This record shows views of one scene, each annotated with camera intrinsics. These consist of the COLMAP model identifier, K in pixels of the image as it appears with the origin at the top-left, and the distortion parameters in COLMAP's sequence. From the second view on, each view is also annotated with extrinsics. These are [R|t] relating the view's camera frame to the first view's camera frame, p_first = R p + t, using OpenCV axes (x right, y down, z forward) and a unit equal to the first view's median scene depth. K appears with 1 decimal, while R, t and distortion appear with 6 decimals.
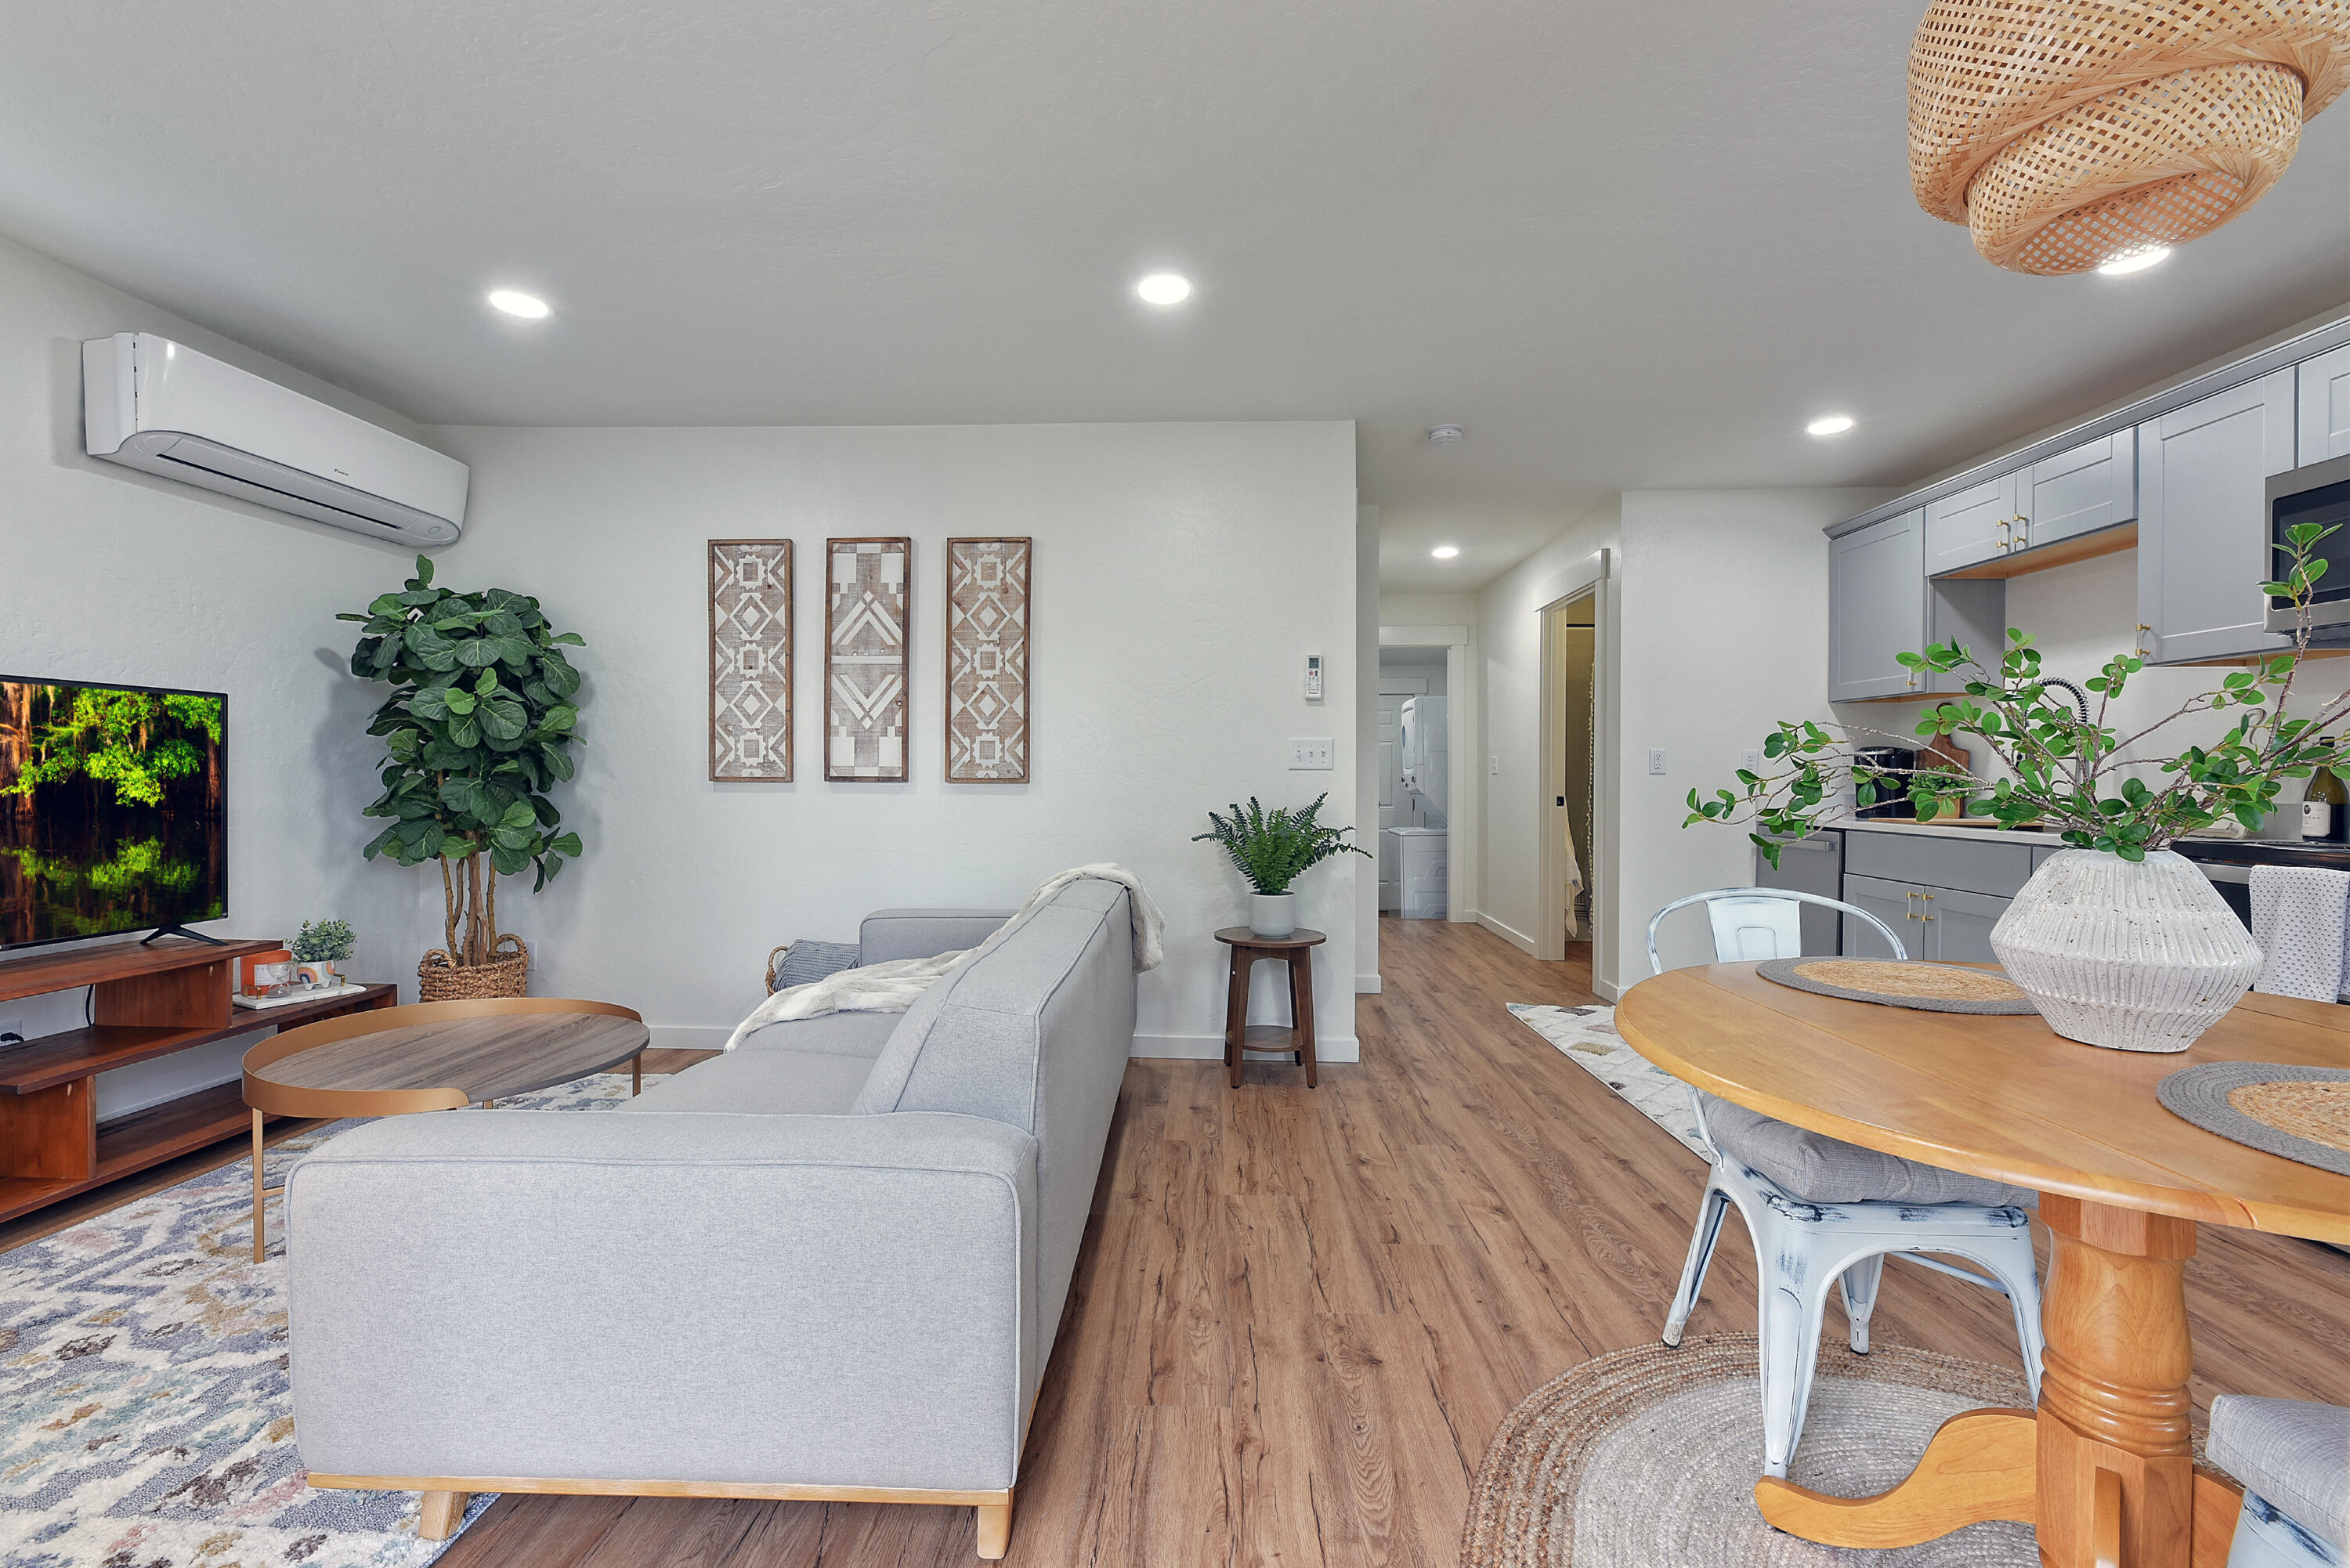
lens RADIAL K [[1030.4, 0, 1175.0], [0, 1030.4, 784.0], [0, 0, 1]] dist [0.000751, -0.000283]
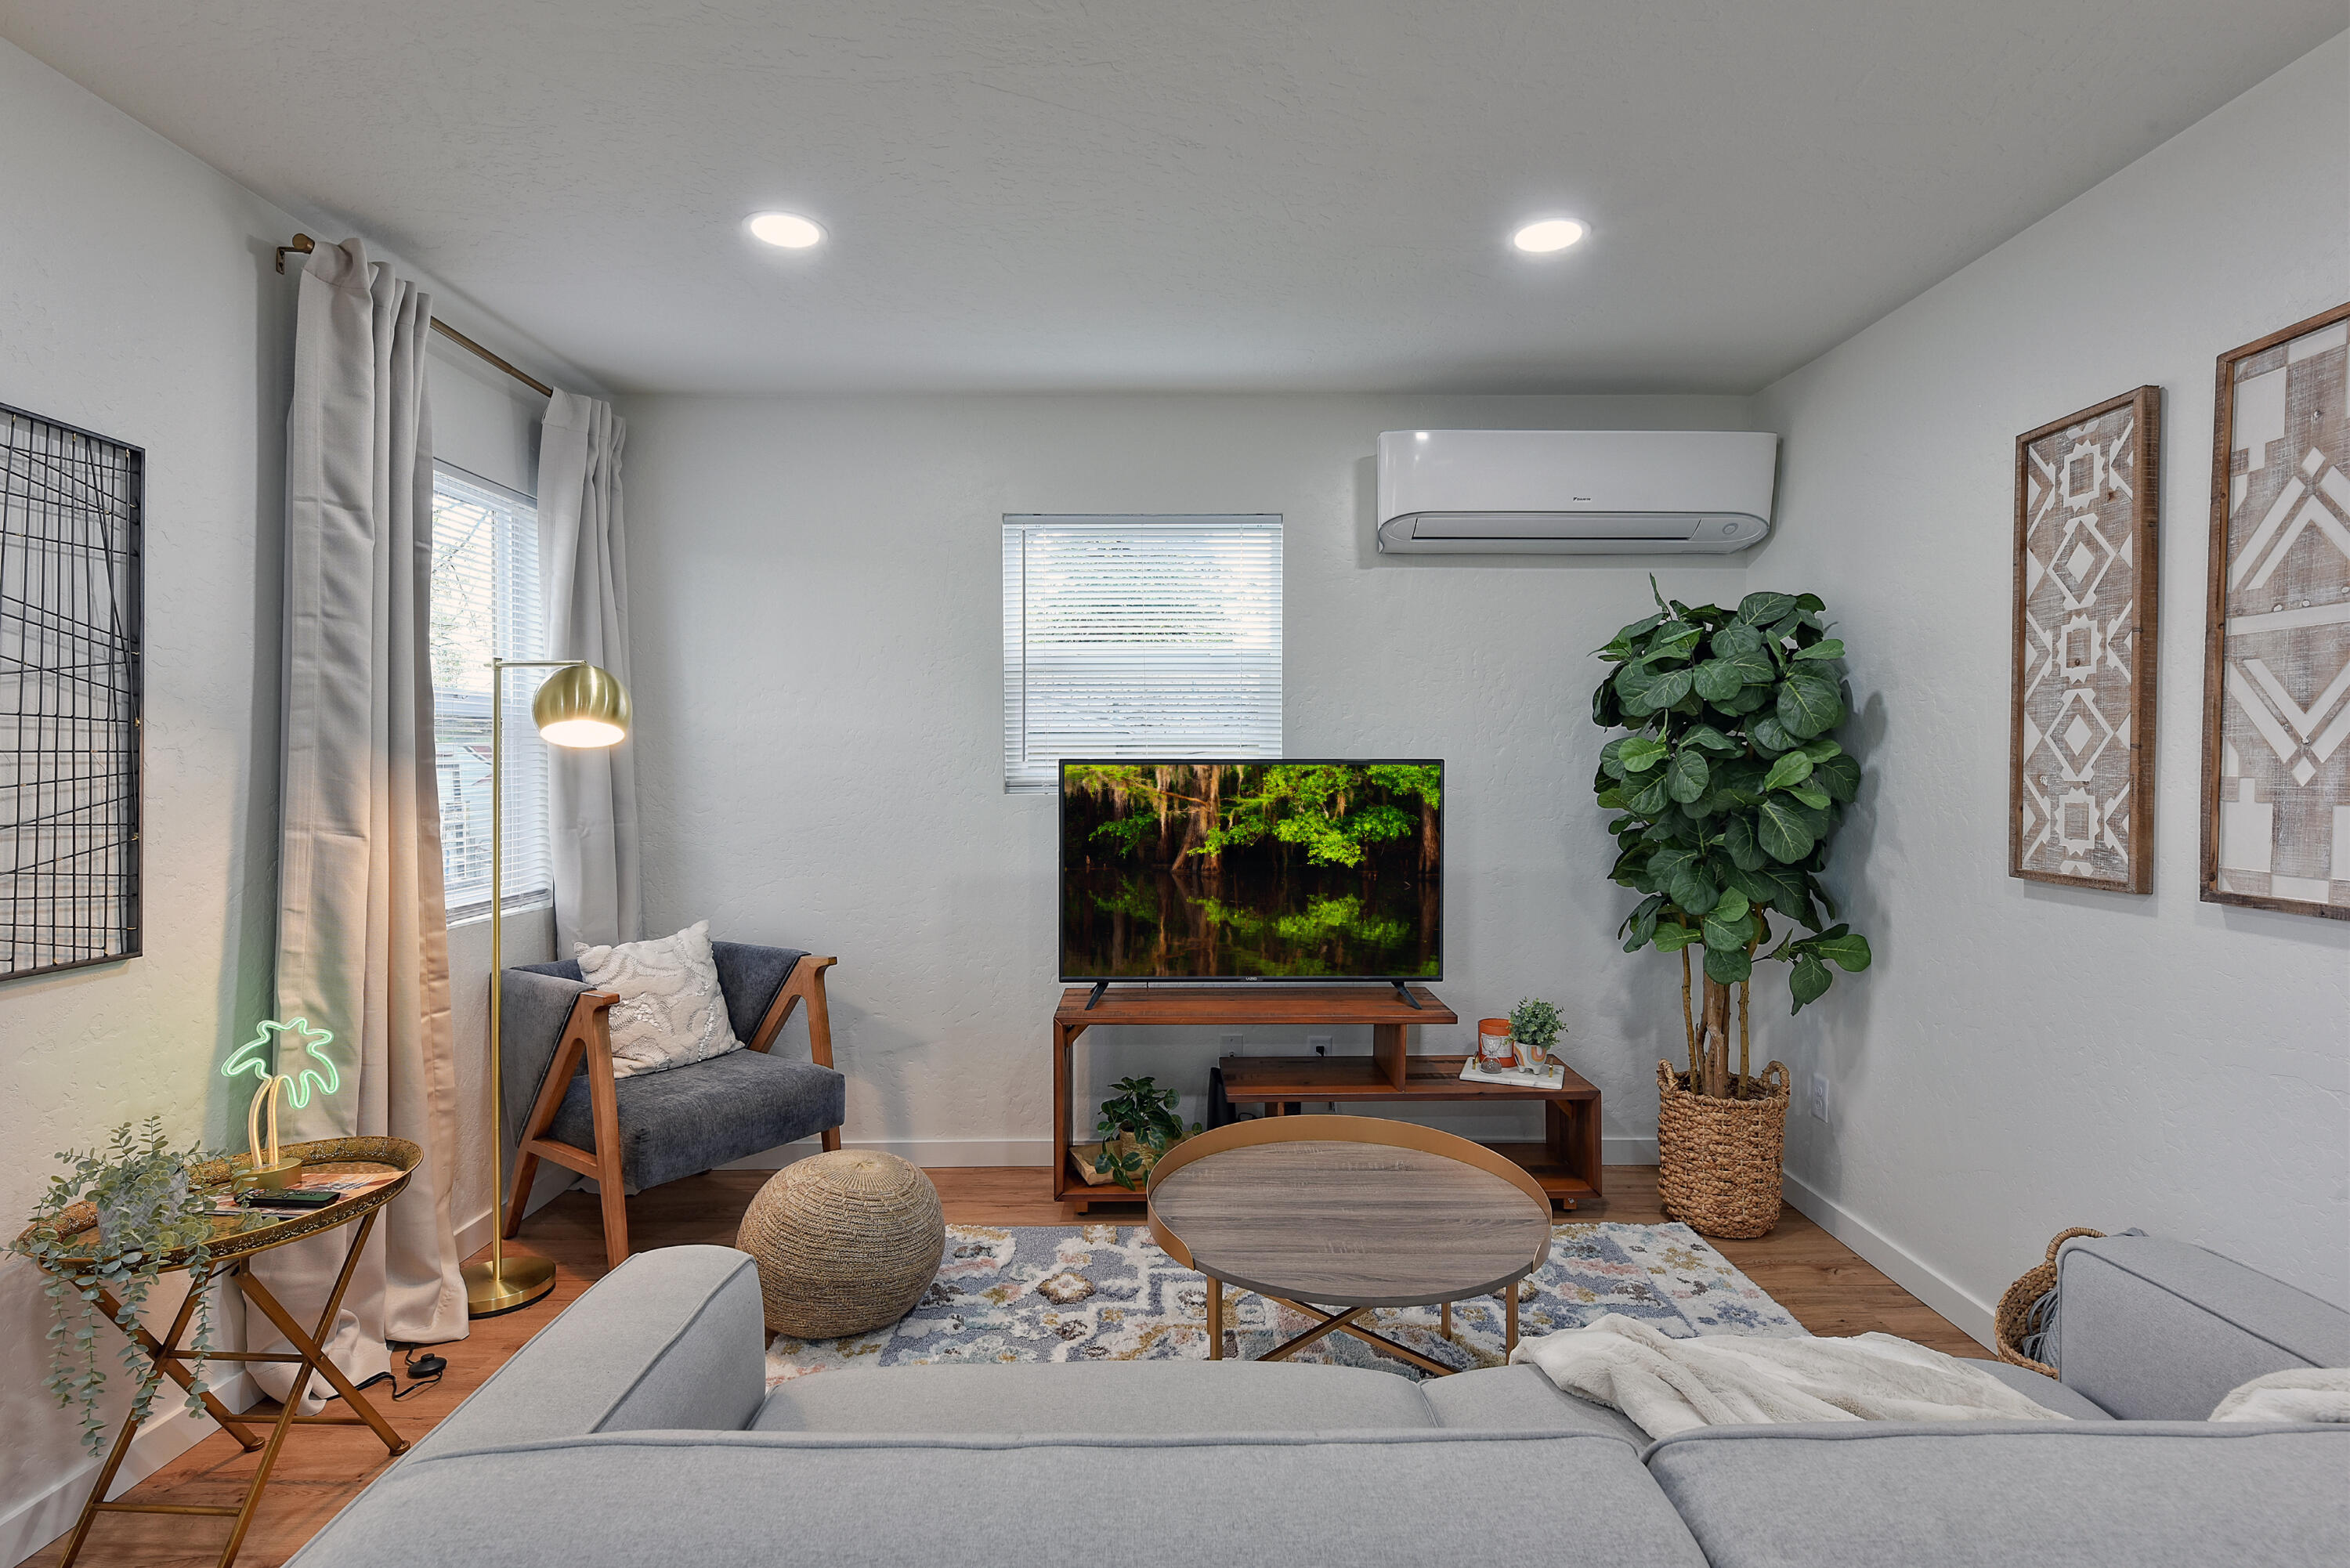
lens RADIAL K [[1112.3, 0, 1175.0], [0, 1112.3, 784.0], [0, 0, 1]] dist [0.075945, -0.055860]
pose [[0.061046, 0.000412, -0.998135, 0.179059], [-0.020498, 0.999790, -0.000841, -0.061593], [0.997924, 0.020511, 0.061041, 0.740771]]
